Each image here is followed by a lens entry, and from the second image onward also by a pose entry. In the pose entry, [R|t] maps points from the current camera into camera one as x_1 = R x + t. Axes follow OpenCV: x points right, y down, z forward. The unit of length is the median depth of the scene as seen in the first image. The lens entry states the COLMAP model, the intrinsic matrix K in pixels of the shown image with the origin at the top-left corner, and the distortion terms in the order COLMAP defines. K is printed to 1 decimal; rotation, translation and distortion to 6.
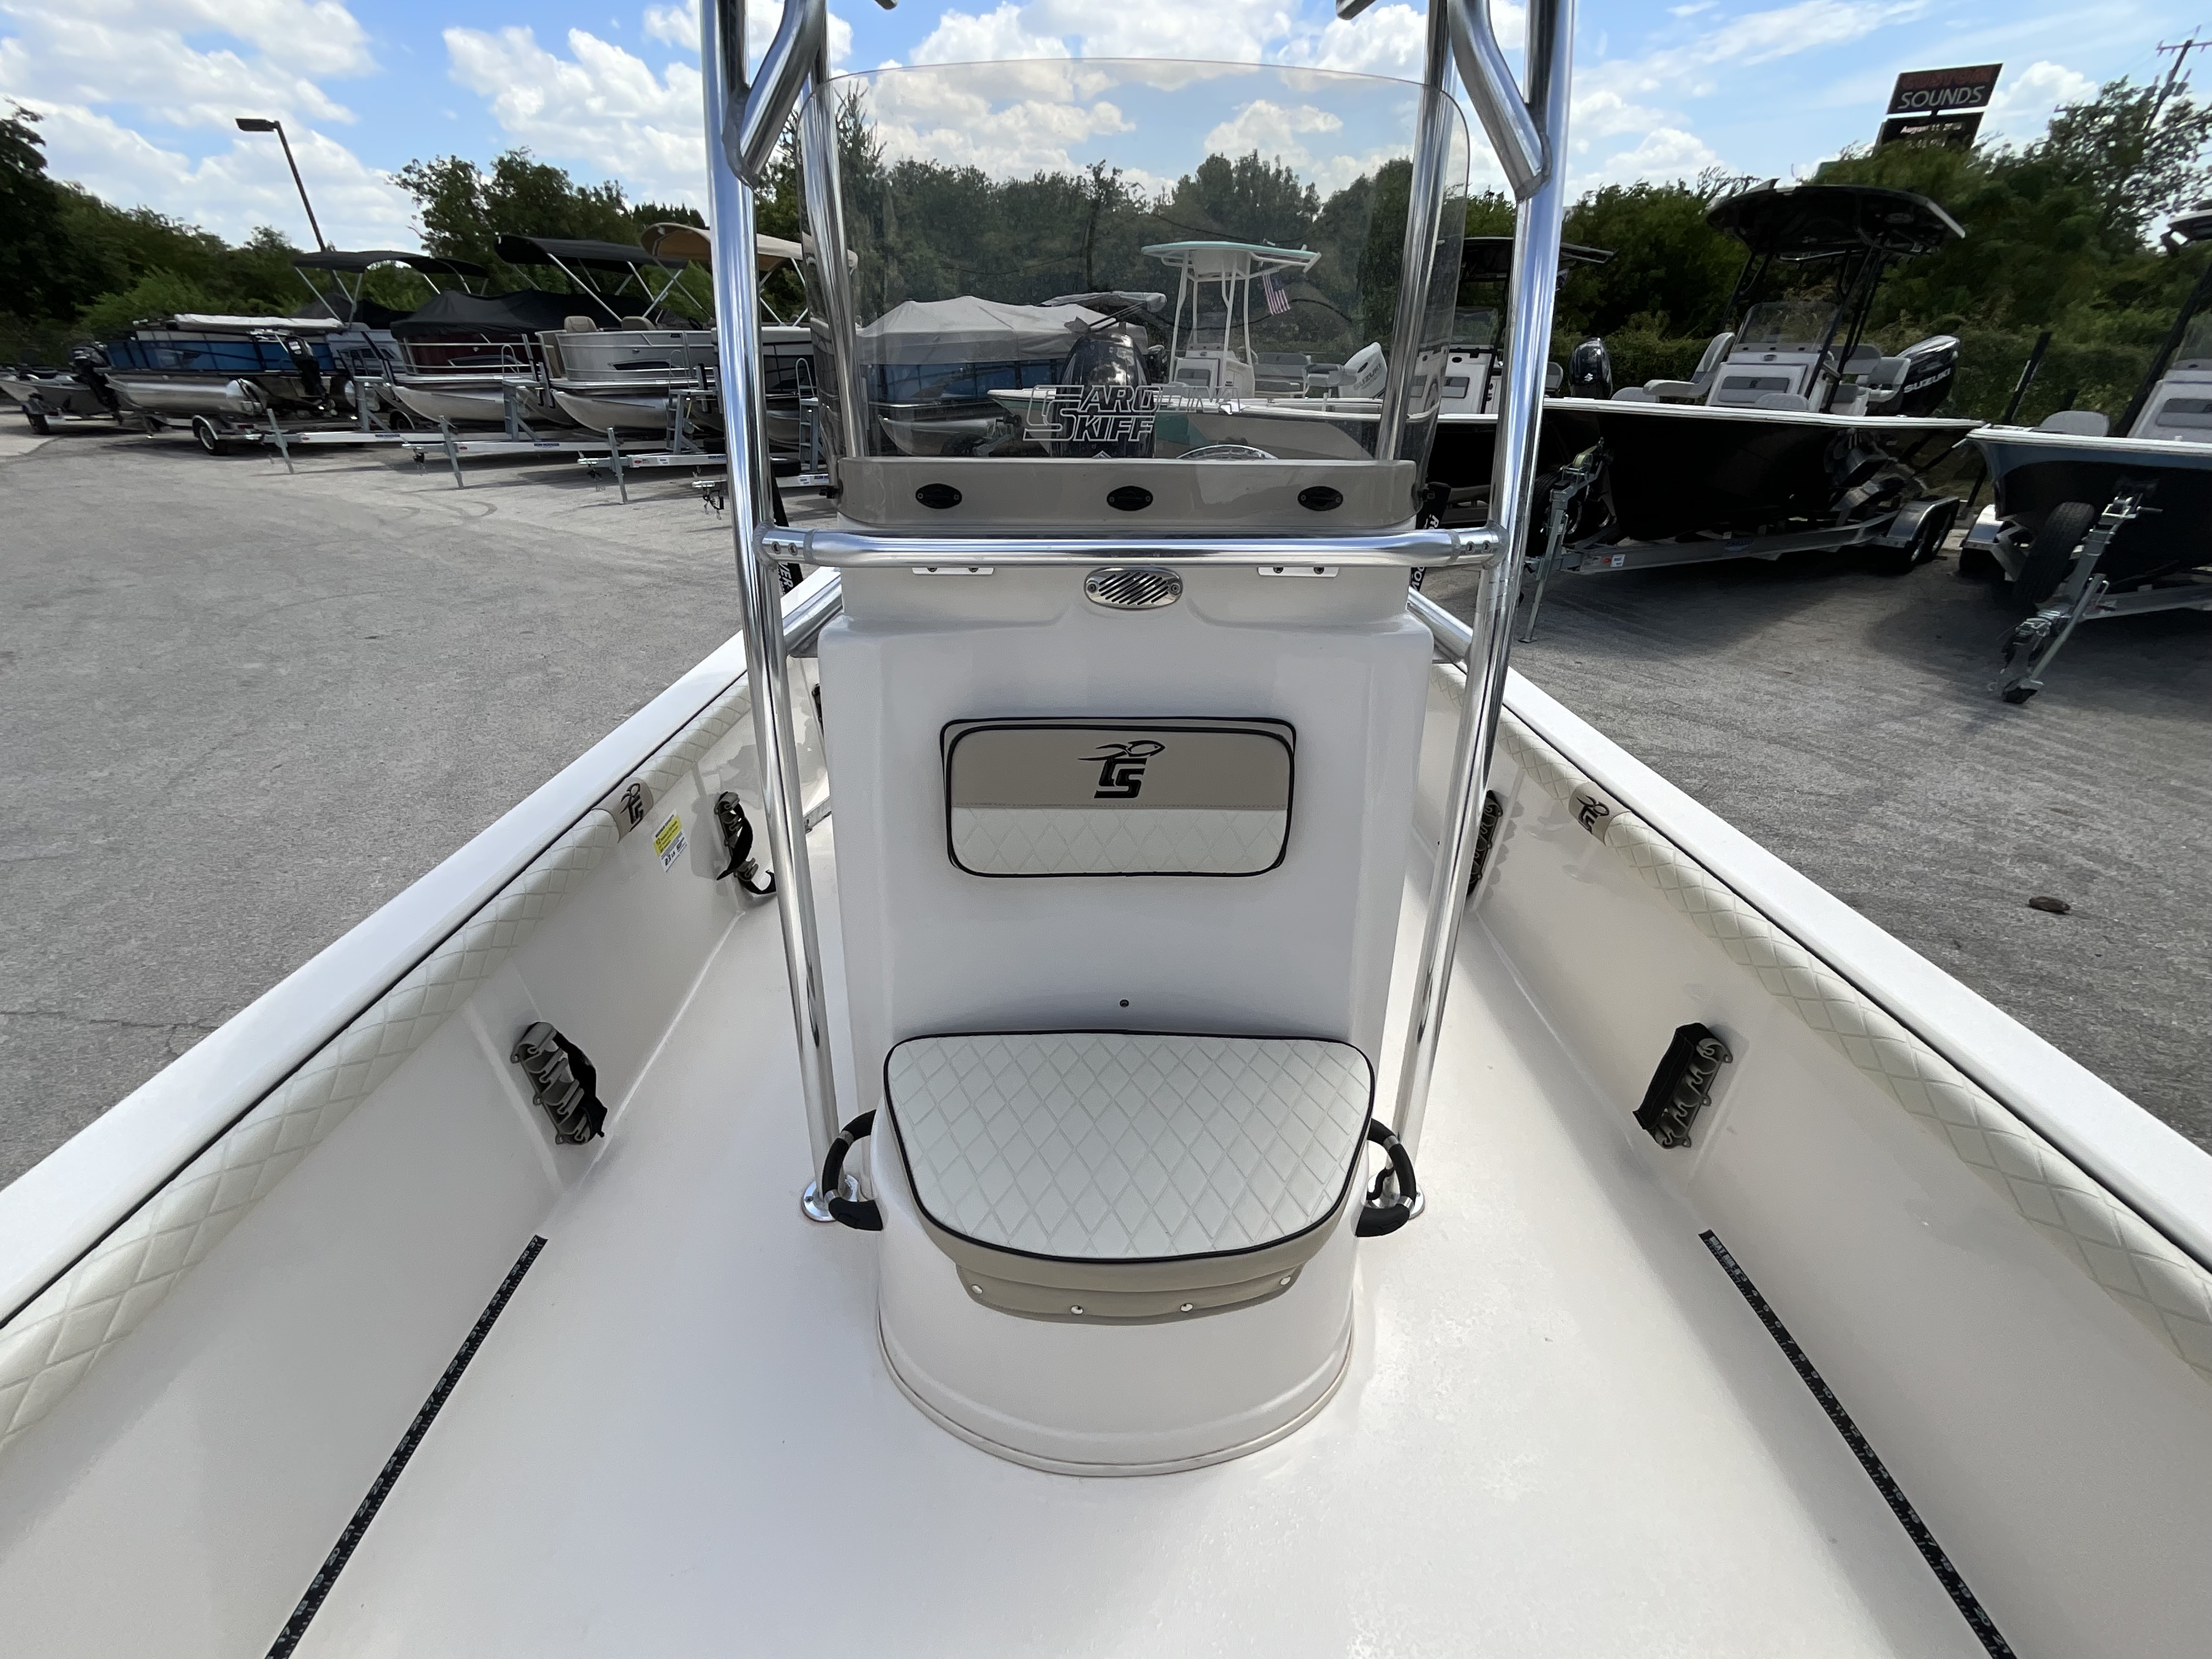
lens RADIAL K [[889.2, 0, 1103.4], [0, 889.2, 832.0], [0, 0, 1]] dist [0.002972, -0.001120]
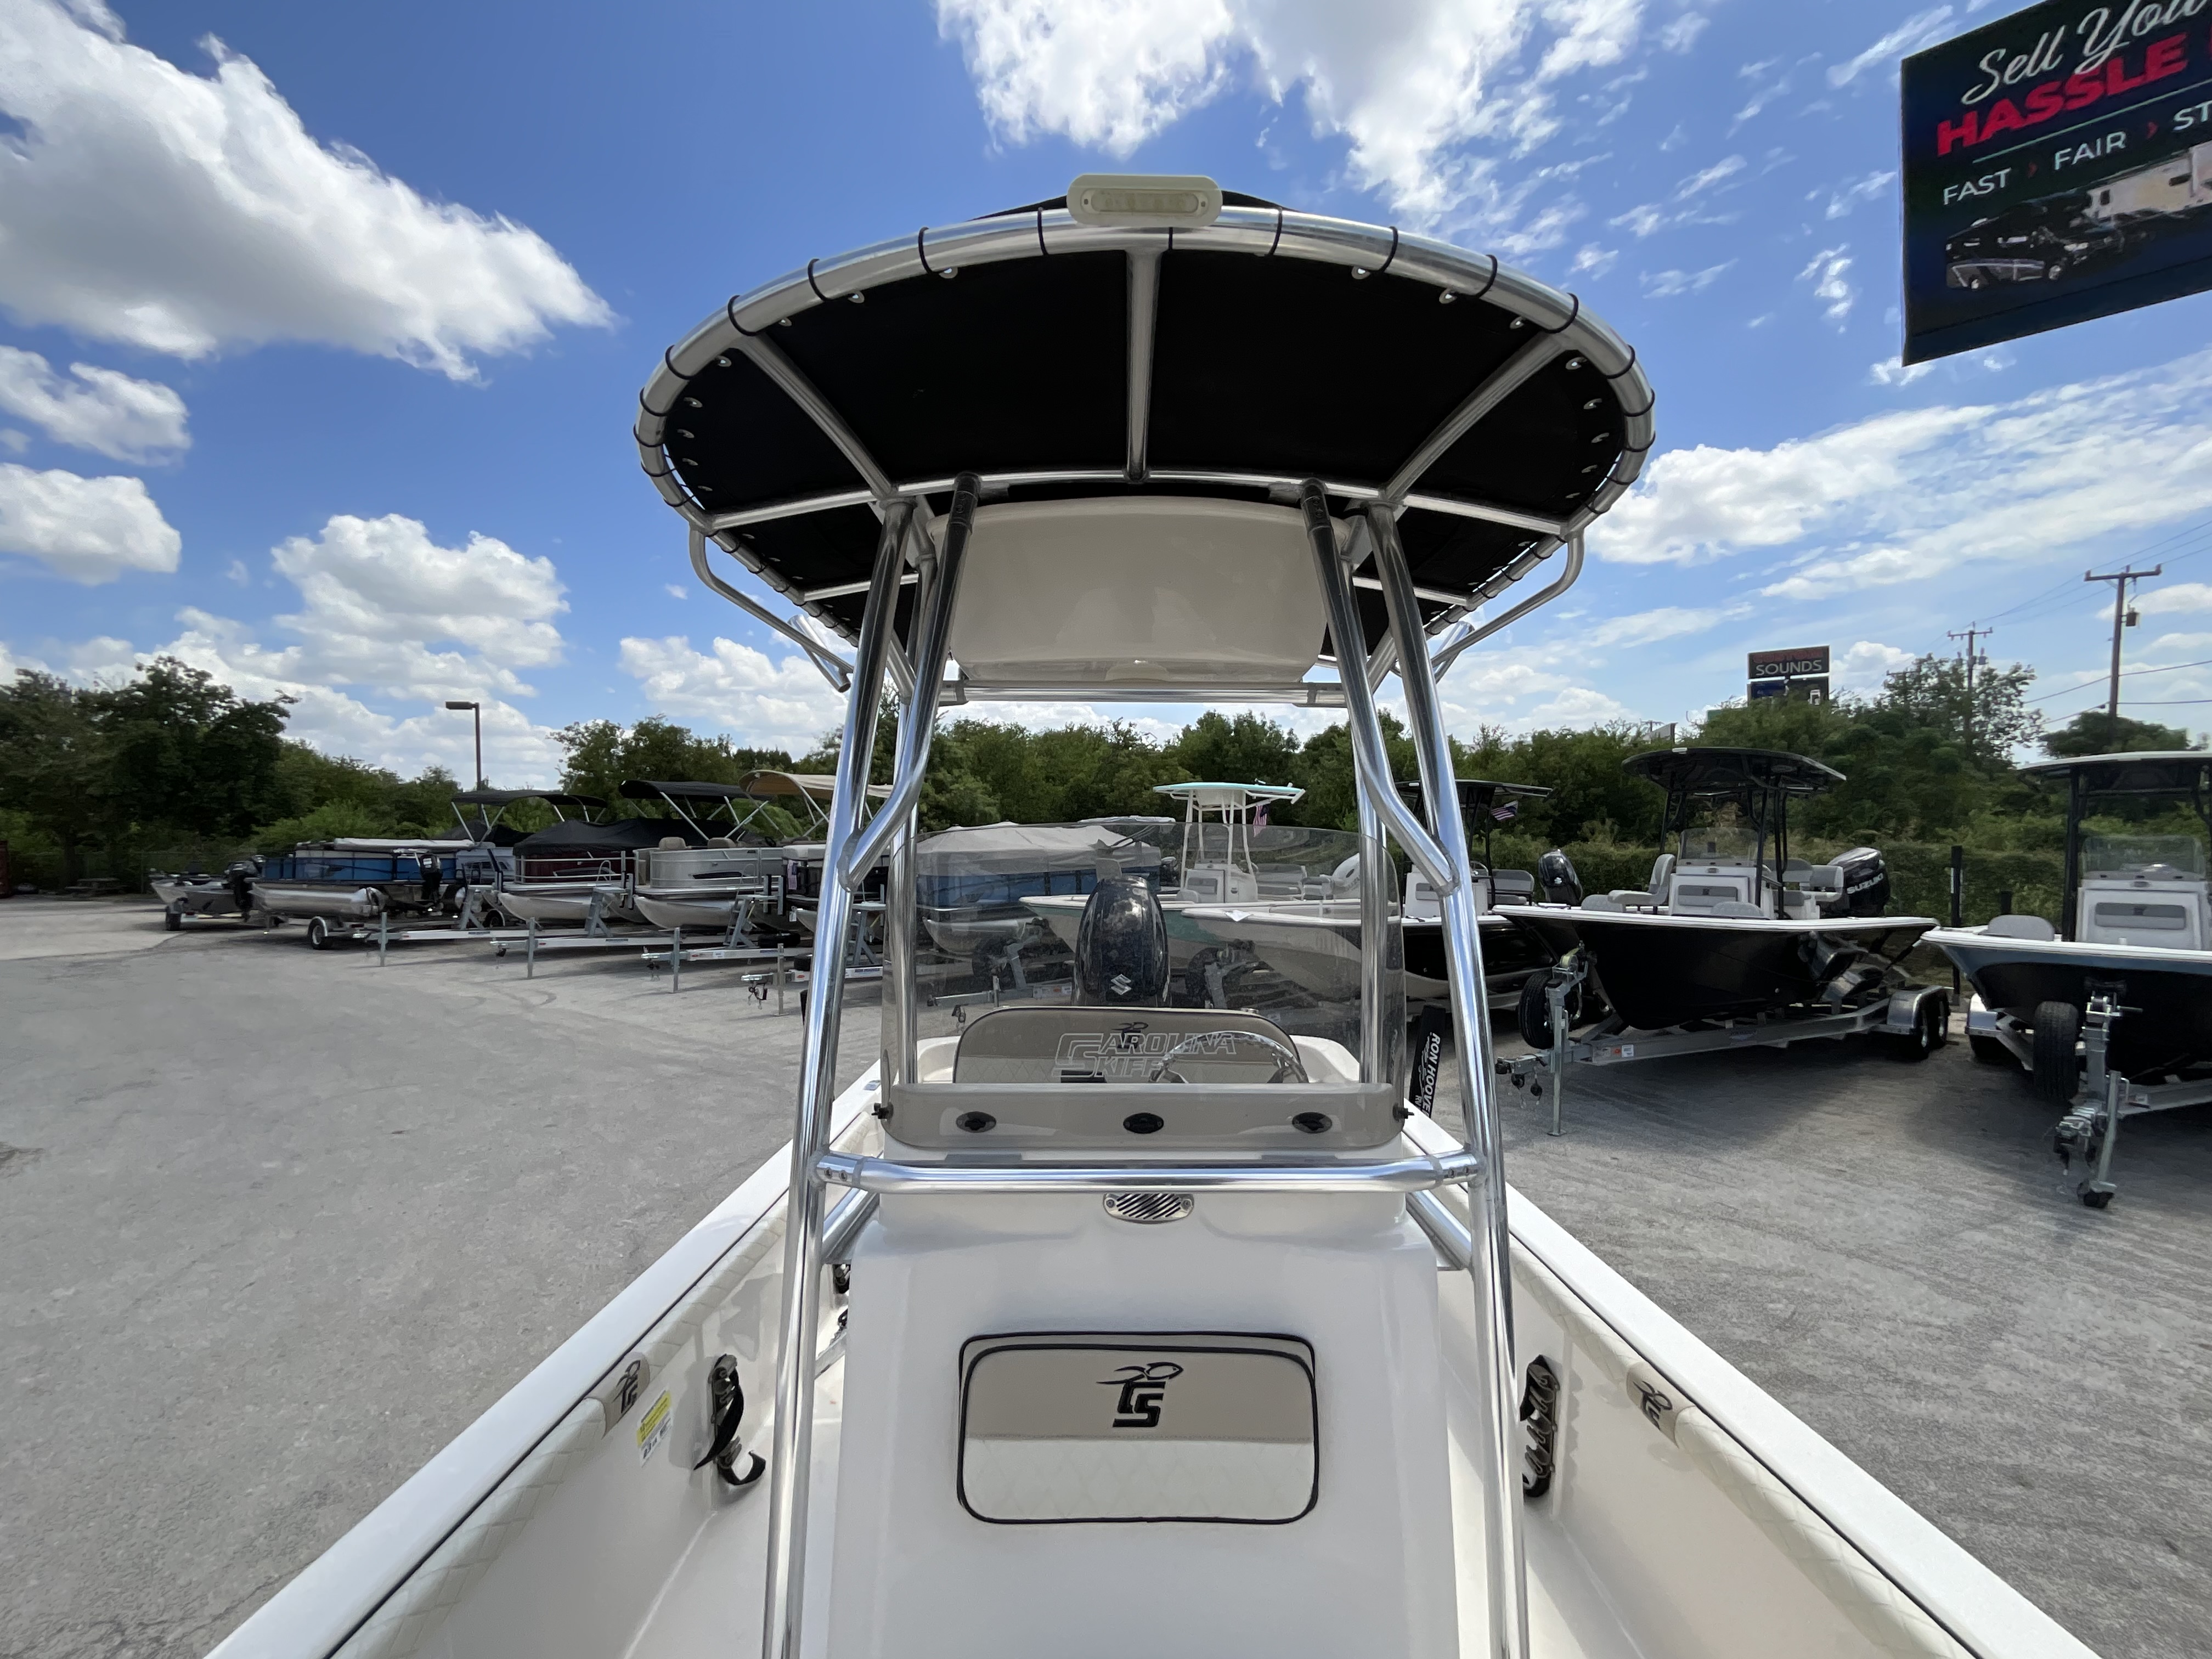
lens RADIAL K [[892.3, 0, 1103.7], [0, 892.3, 840.2], [0, 0, 1]] dist [0.001554, -0.000727]
pose [[0.999748, -0.008431, -0.020813, 0.000504], [-0.002692, 0.875165, -0.483817, -0.011520], [0.022294, 0.483751, 0.874922, -0.014688]]
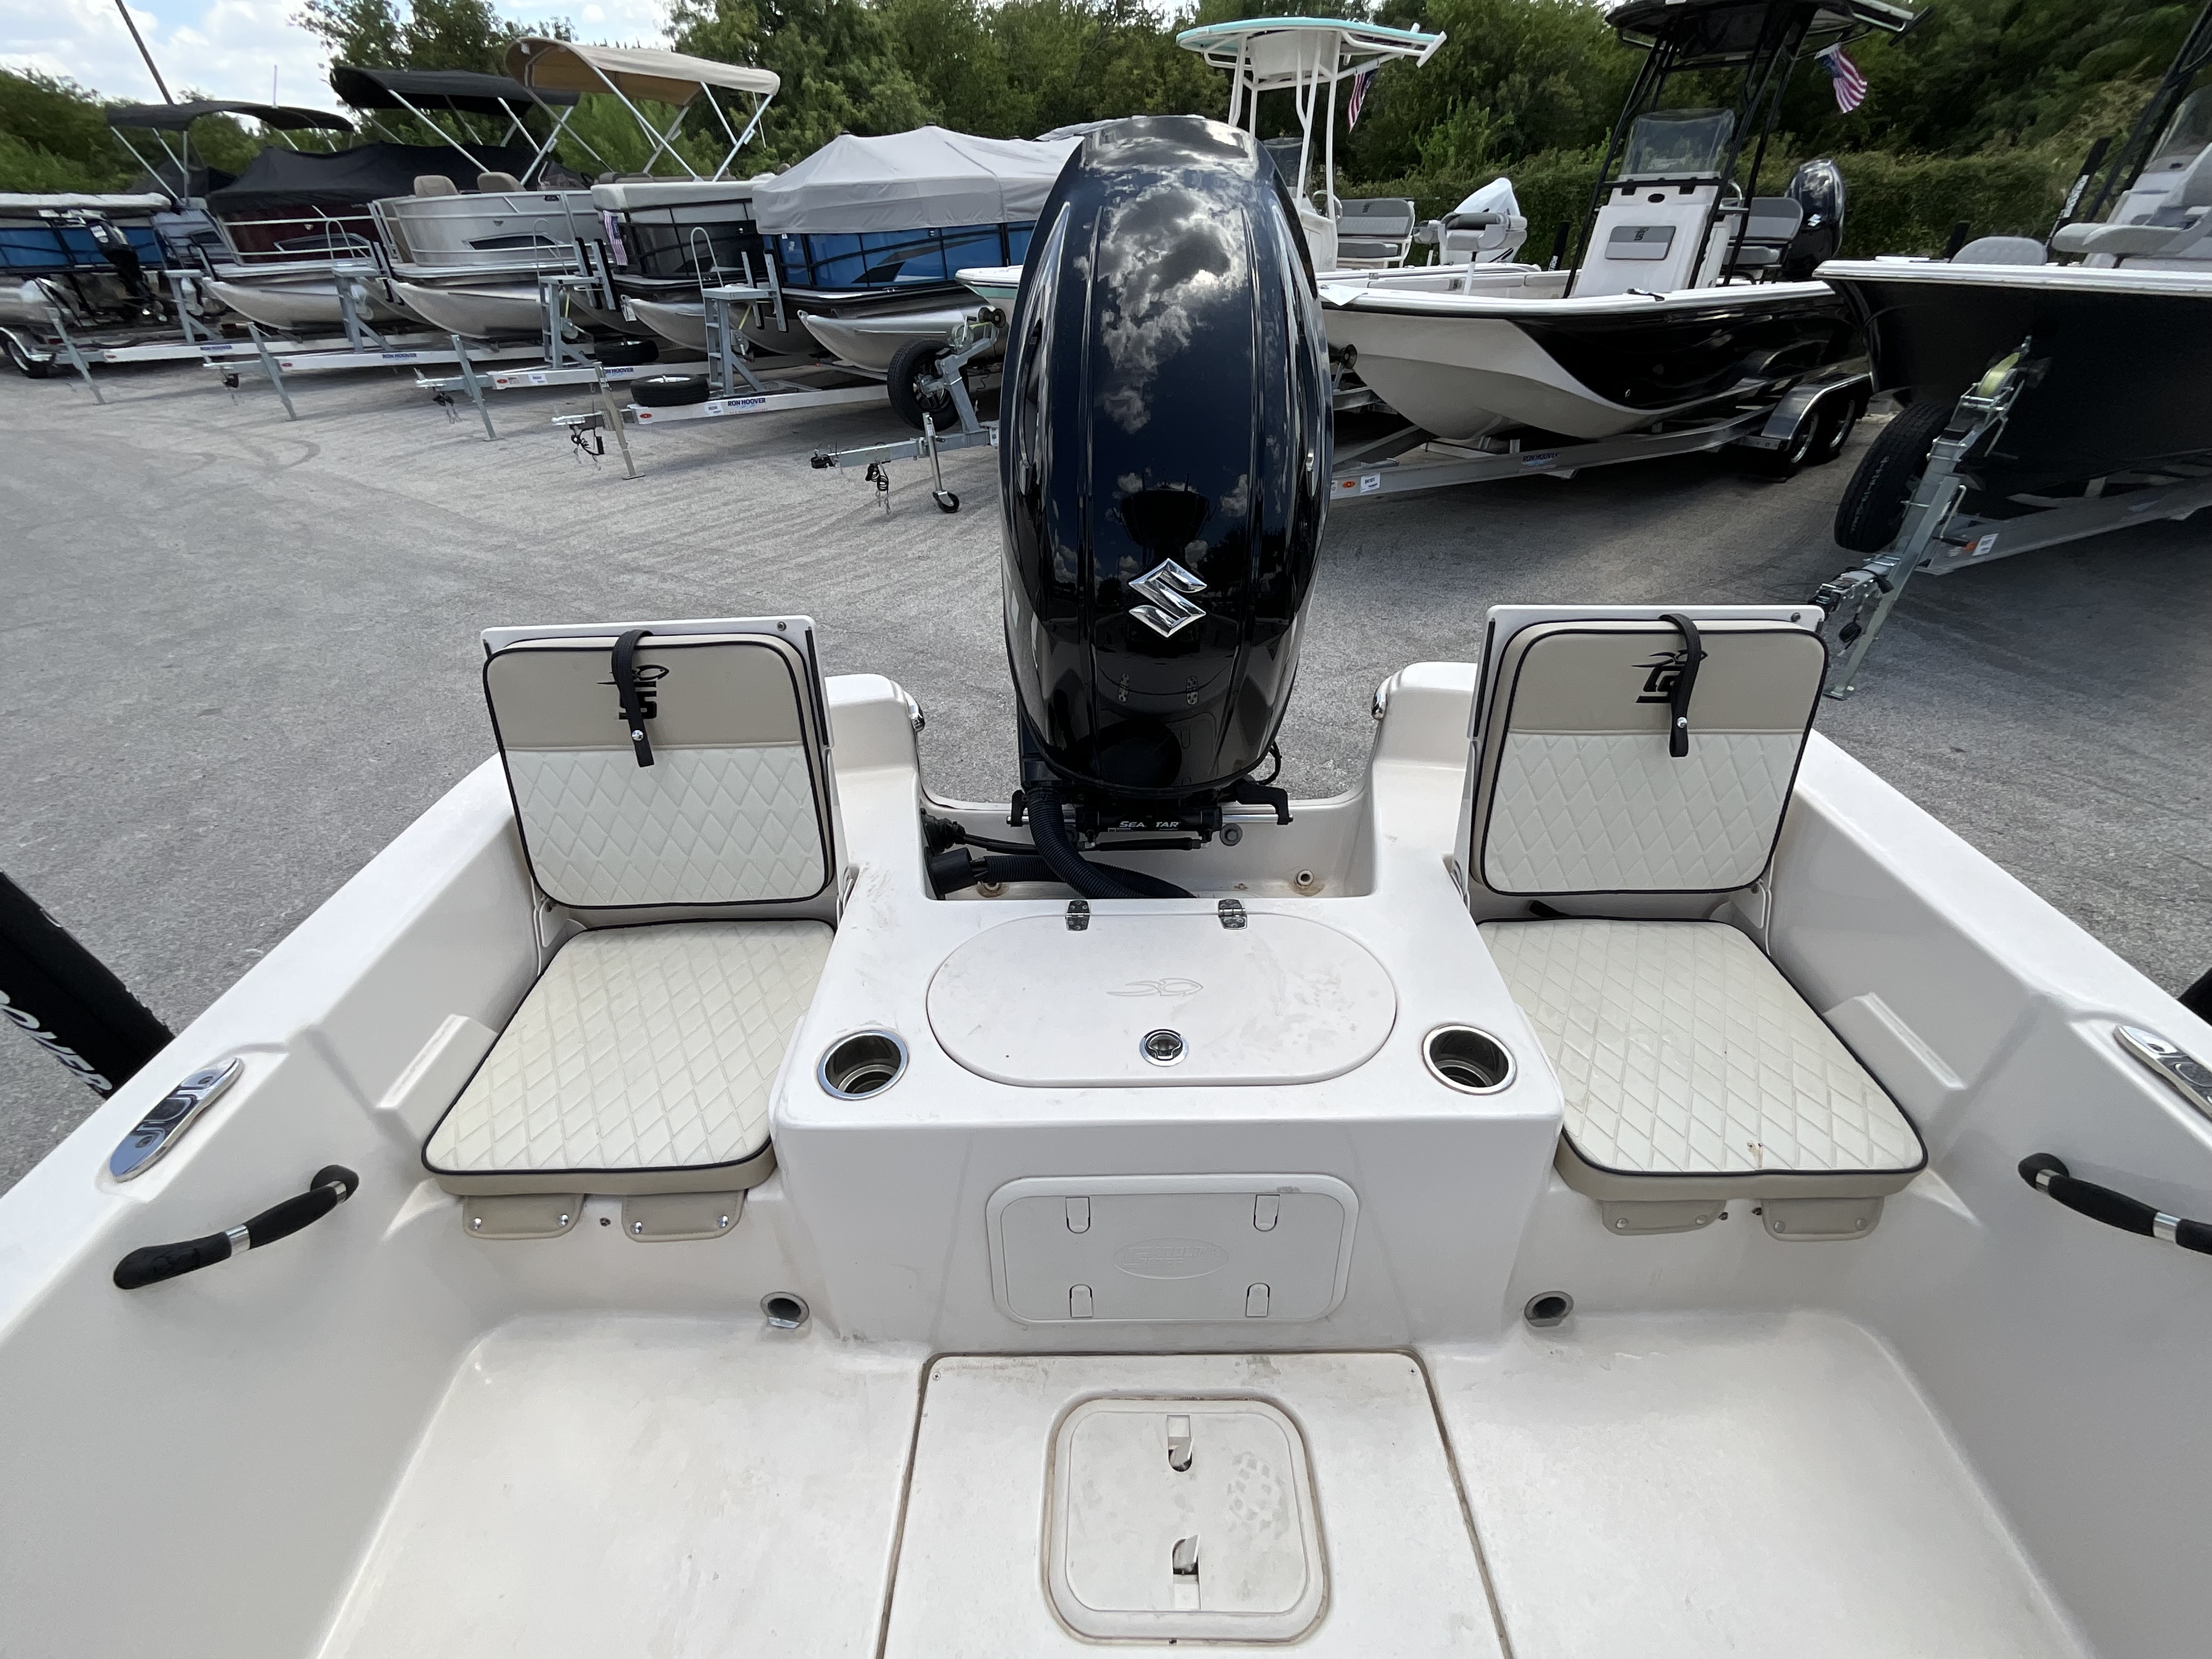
lens RADIAL K [[895.2, 0, 1108.4], [0, 895.2, 830.8], [0, 0, 1]] dist [0.002073, -0.002137]
pose [[0.999653, -0.017394, -0.019769, -0.004928], [0.019525, 0.993369, 0.113303, -0.115071], [0.017667, -0.113650, 0.993364, 0.218078]]
